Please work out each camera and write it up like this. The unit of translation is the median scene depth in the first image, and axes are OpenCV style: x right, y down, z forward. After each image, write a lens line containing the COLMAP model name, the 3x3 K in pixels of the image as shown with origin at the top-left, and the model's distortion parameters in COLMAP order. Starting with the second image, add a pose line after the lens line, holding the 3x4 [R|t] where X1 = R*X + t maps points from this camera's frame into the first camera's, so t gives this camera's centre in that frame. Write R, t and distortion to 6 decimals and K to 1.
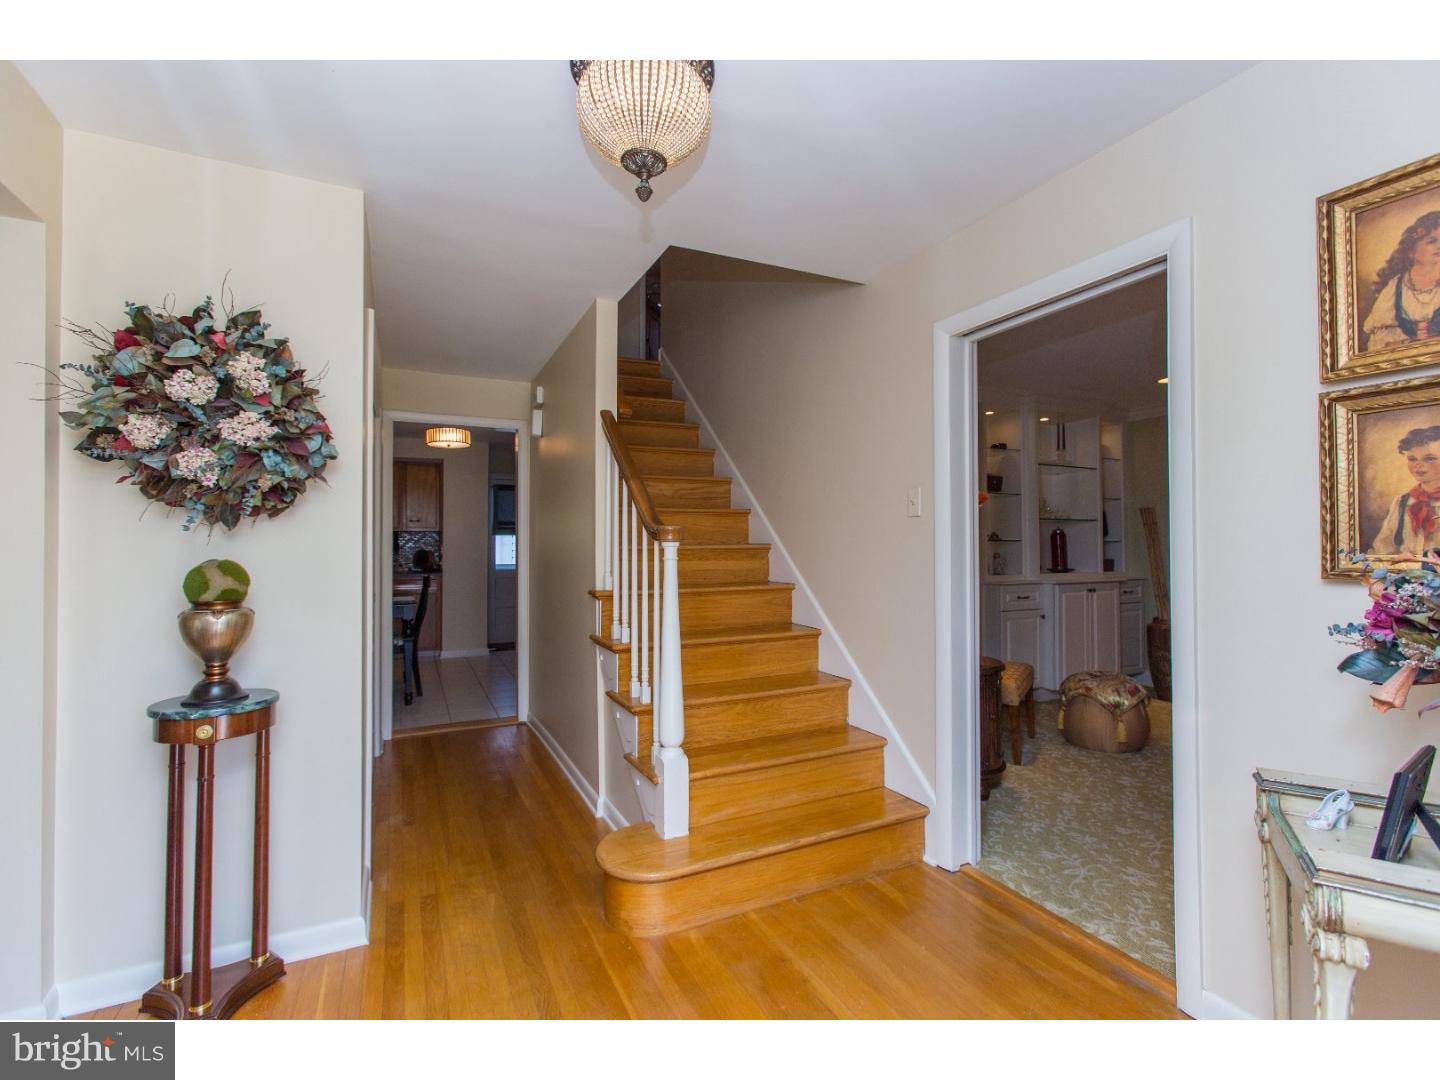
lens RADIAL K [[644.7, 0, 727.2], [0, 644.7, 533.7], [0, 0, 1]] dist [-0.004037, 0.002082]
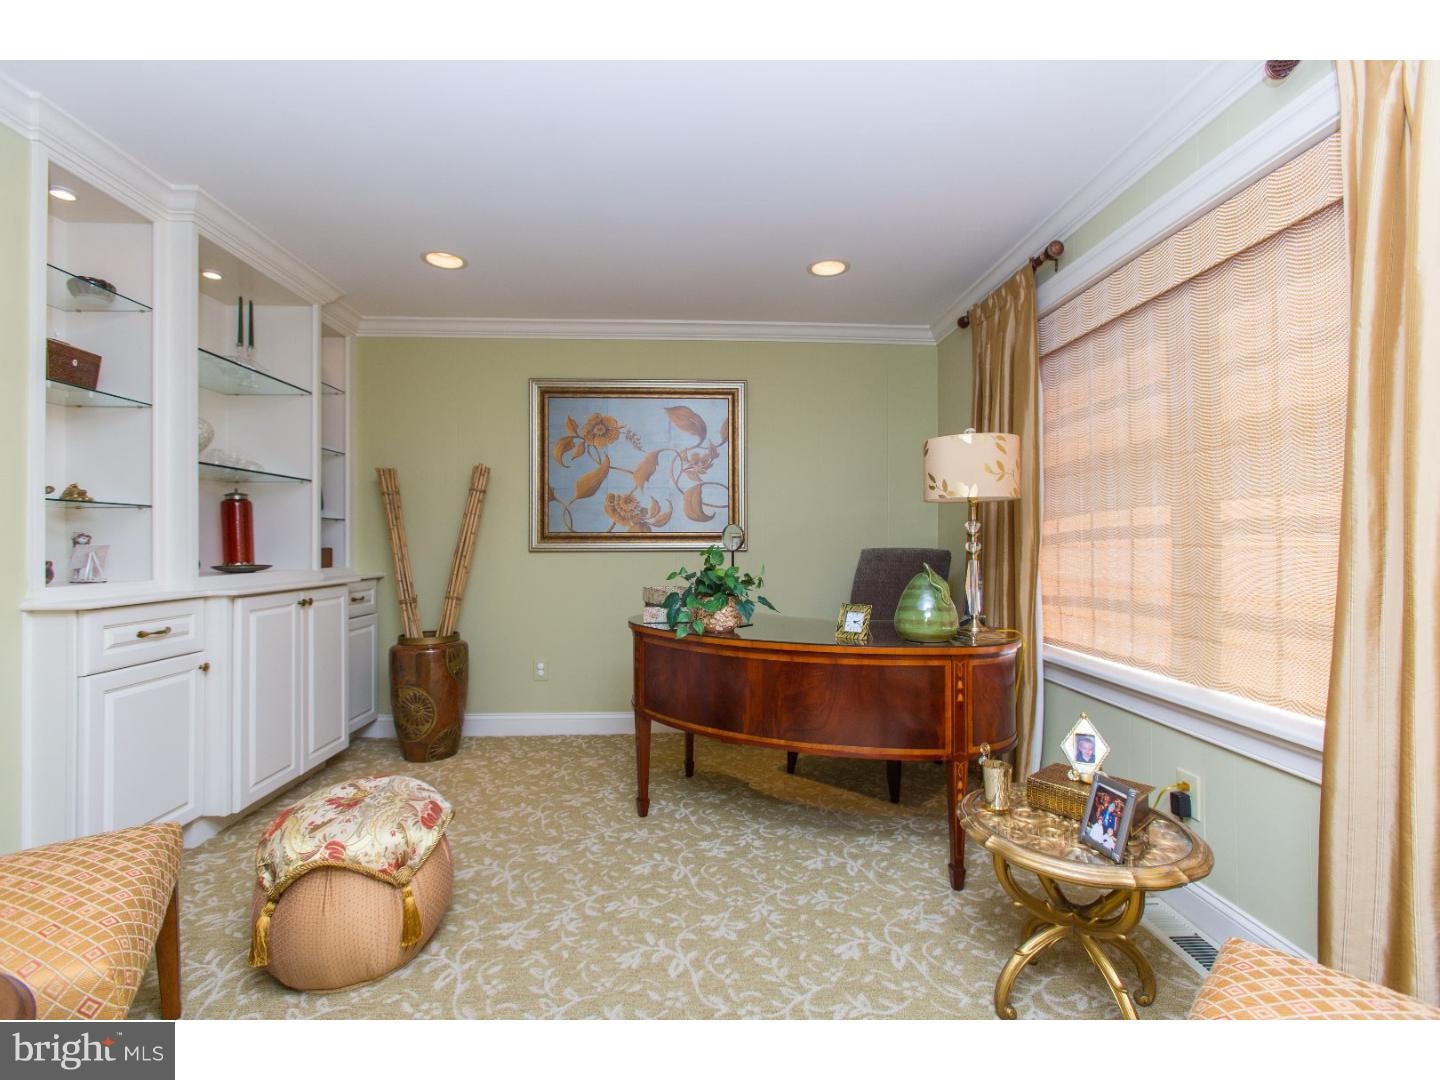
lens RADIAL K [[644.7, 0, 728.2], [0, 644.7, 543.4], [0, 0, 1]] dist [-0.004037, 0.002082]
pose [[0.407152, 0.003843, 0.913352, 0.196784], [-0.018946, 0.999812, 0.004239, 0.026405], [-0.913164, -0.019030, 0.407148, 0.419923]]
